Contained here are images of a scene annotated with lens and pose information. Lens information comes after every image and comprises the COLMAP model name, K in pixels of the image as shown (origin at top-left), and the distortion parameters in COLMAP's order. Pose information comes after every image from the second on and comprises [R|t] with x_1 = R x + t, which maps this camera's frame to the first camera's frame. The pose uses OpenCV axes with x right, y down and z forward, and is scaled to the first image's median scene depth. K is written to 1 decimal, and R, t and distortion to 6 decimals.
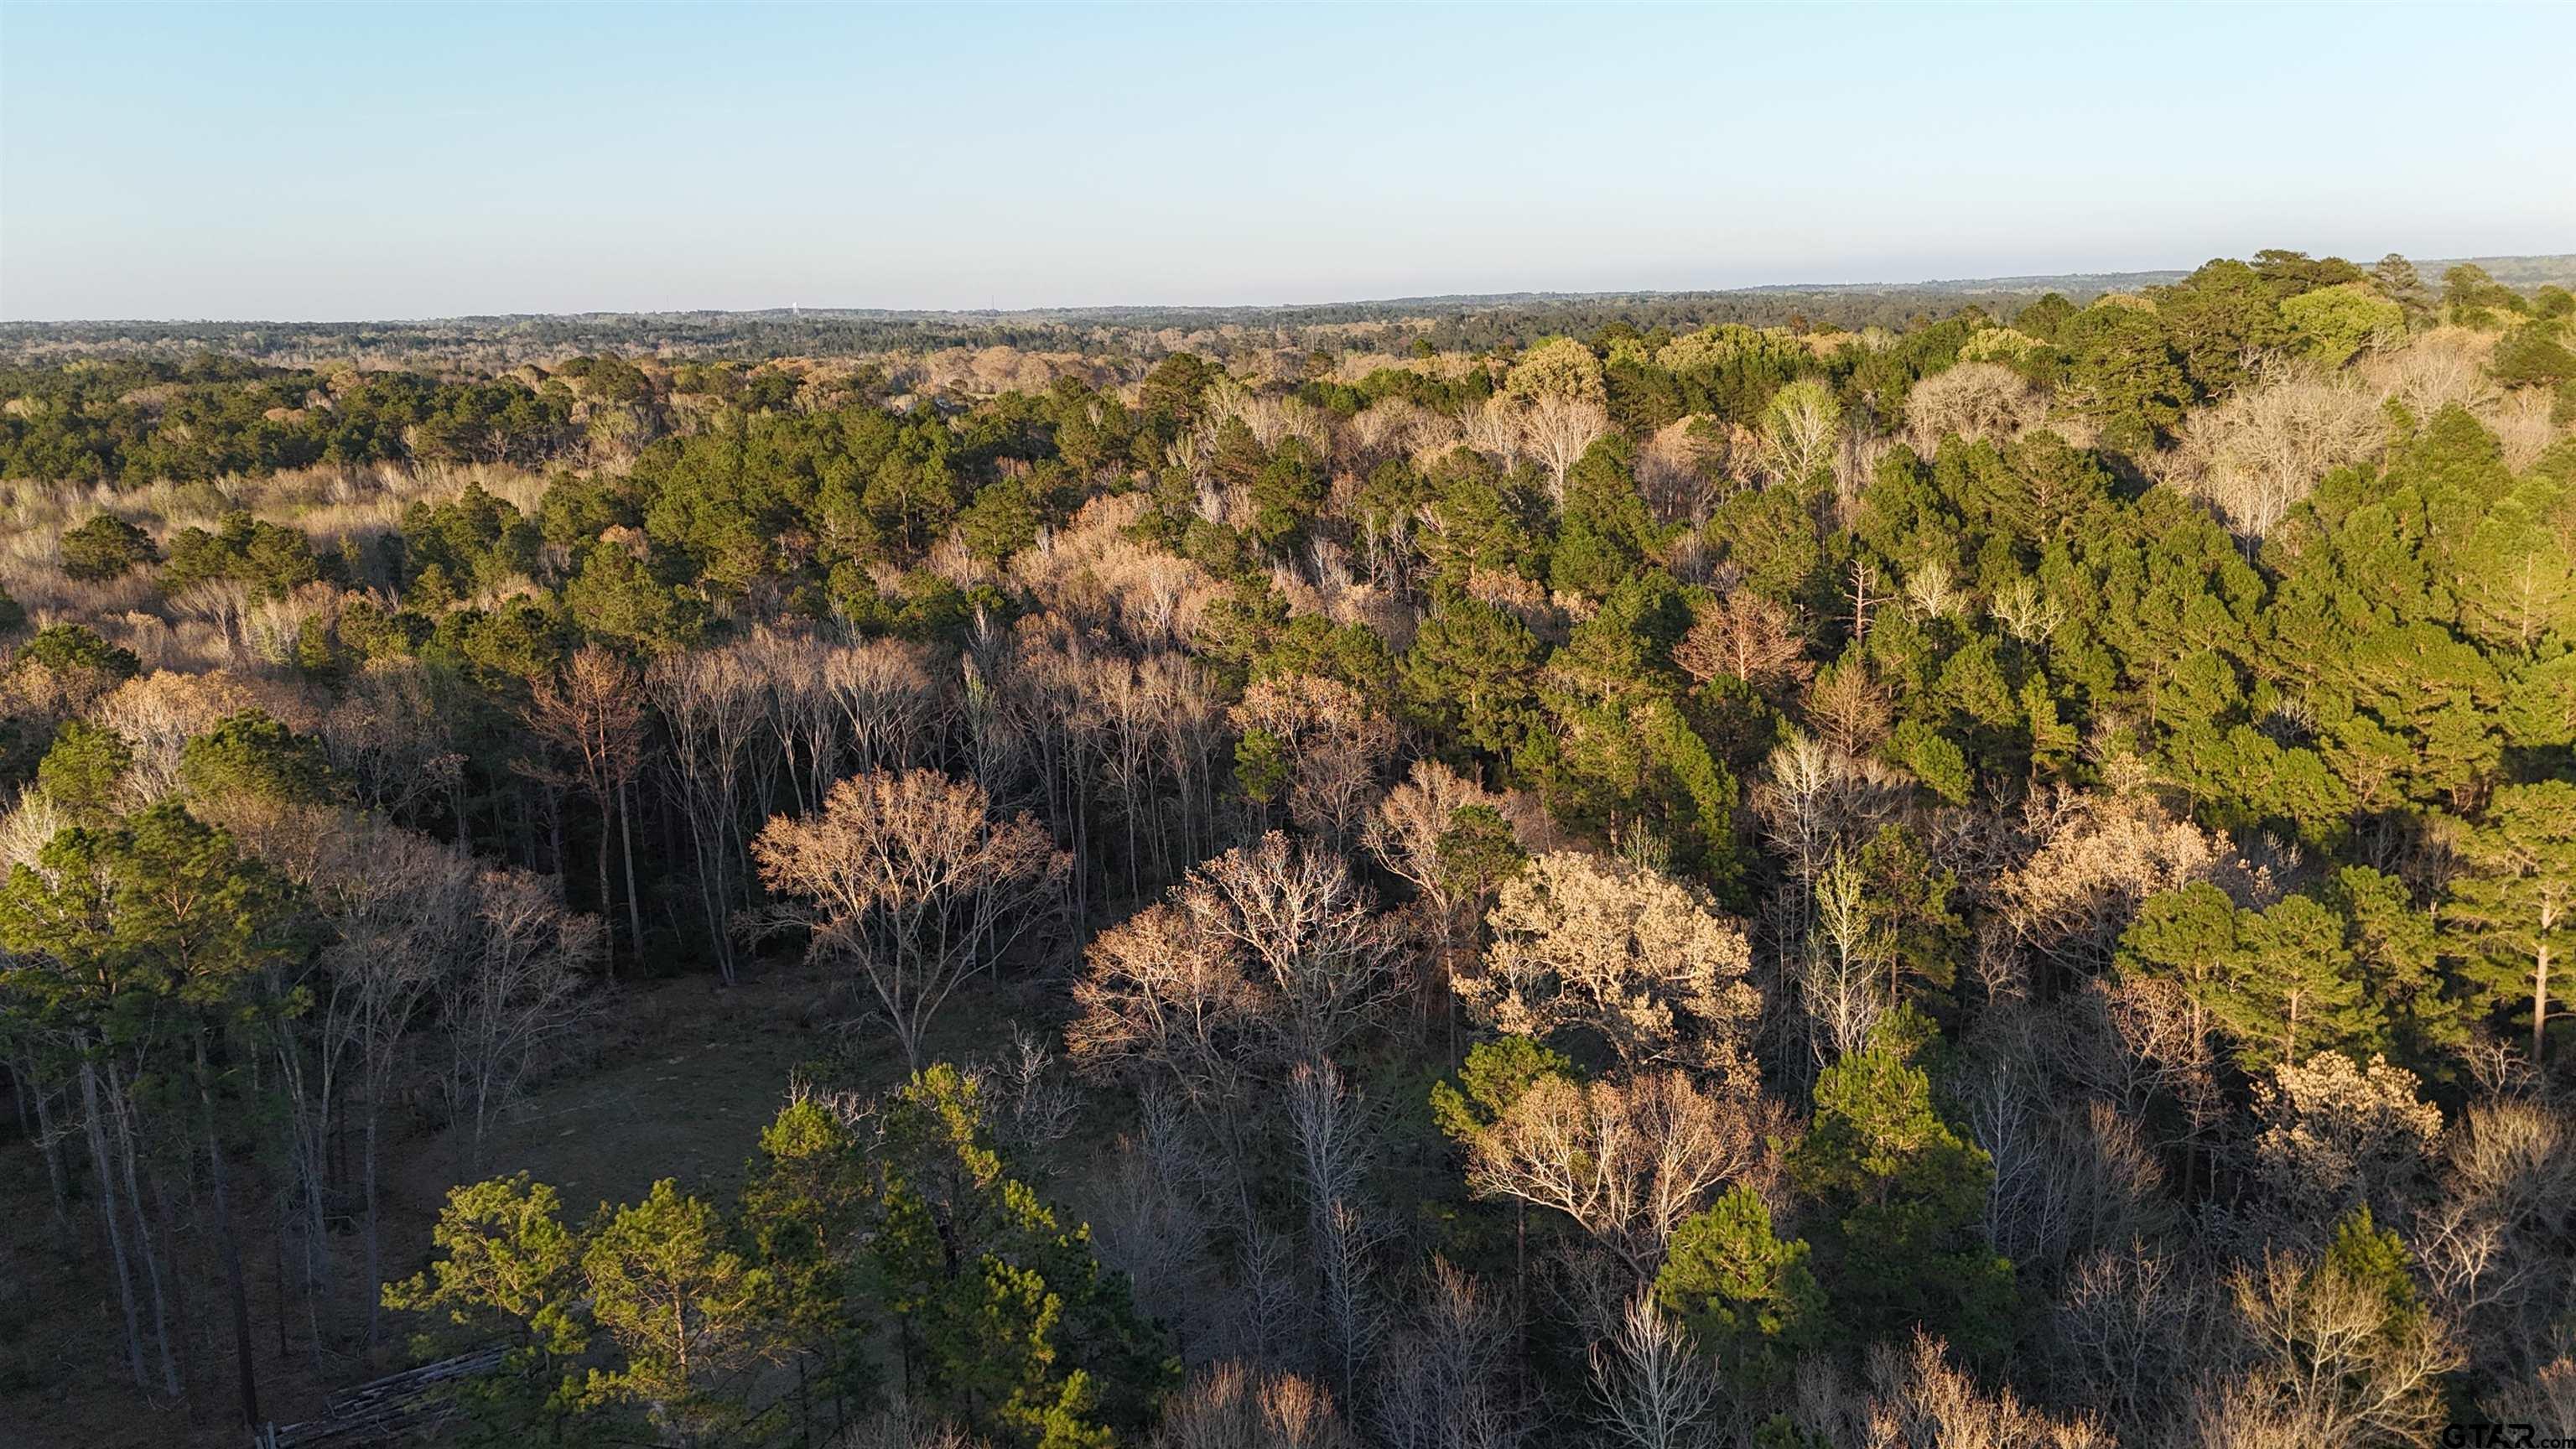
lens RADIAL K [[1806.5, 0, 1295.8], [0, 1806.5, 747.7], [0, 0, 1]] dist [0.088704, -0.118280]
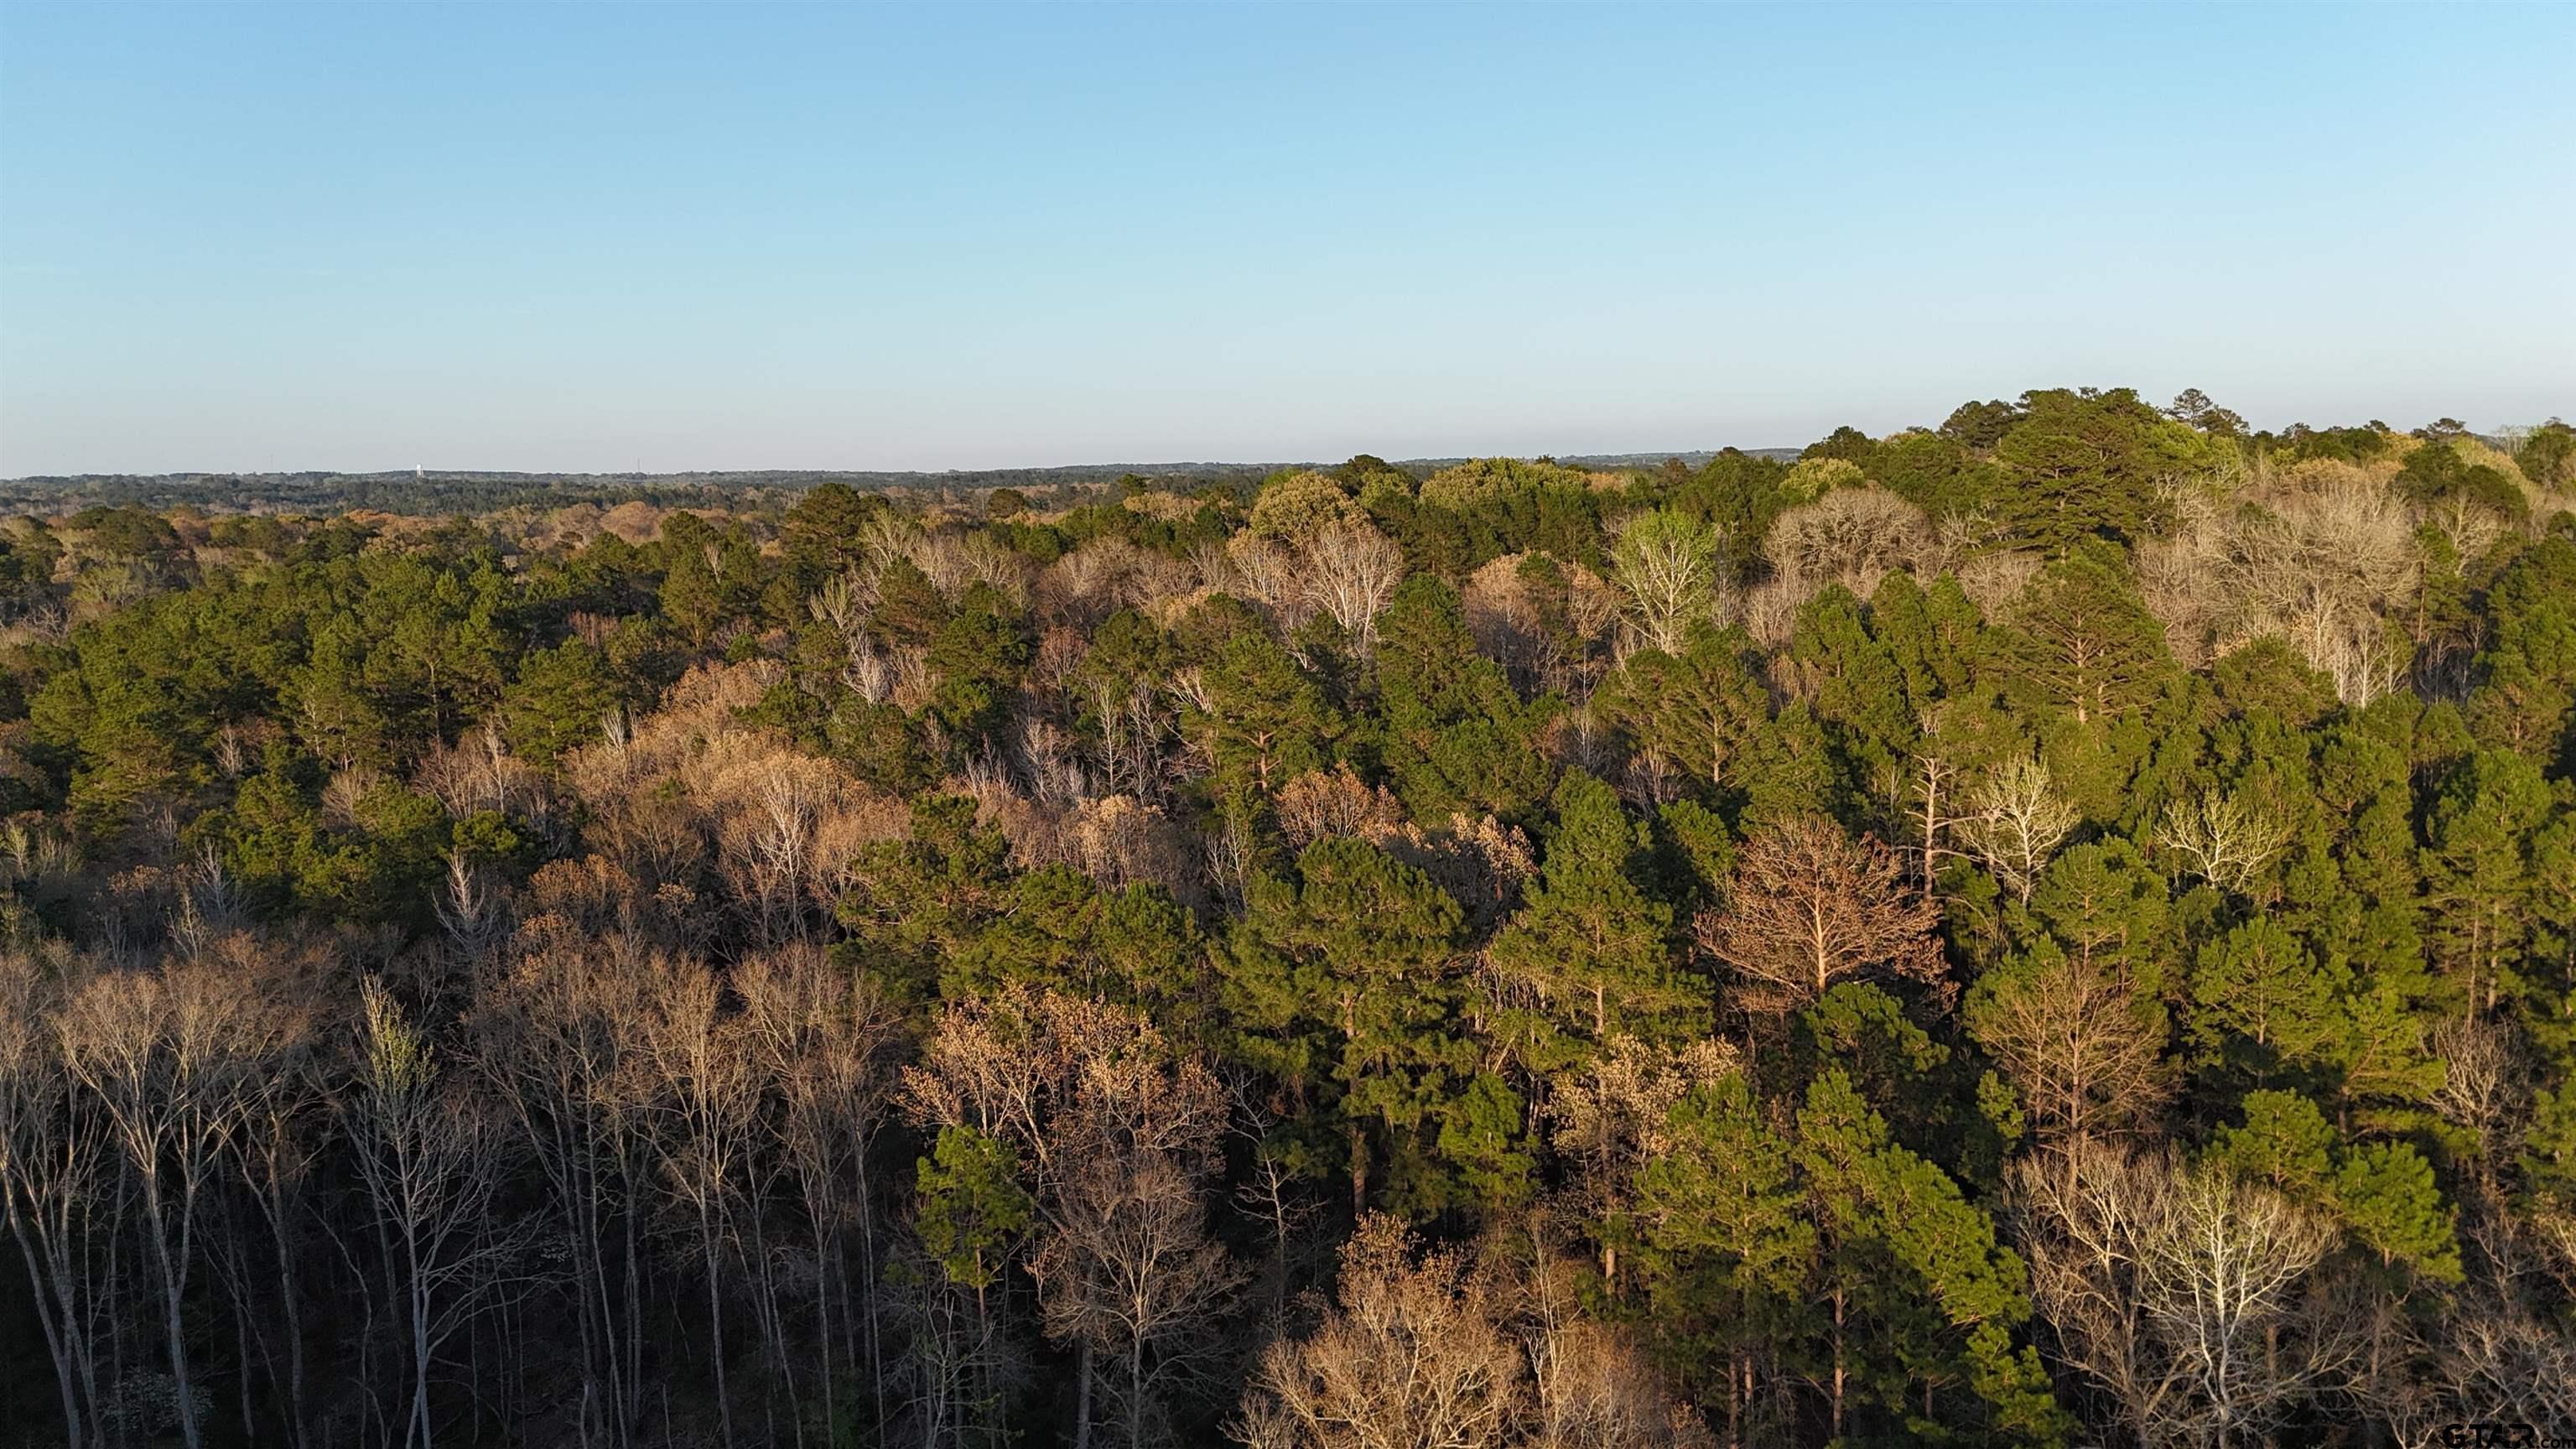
lens RADIAL K [[1806.5, 0, 1295.8], [0, 1806.5, 747.7], [0, 0, 1]] dist [0.088704, -0.118280]
pose [[0.983718, -0.018771, 0.178738, -0.009730], [0.034678, 0.995666, -0.086295, -0.034501], [-0.176343, 0.091088, 0.980105, 0.248063]]
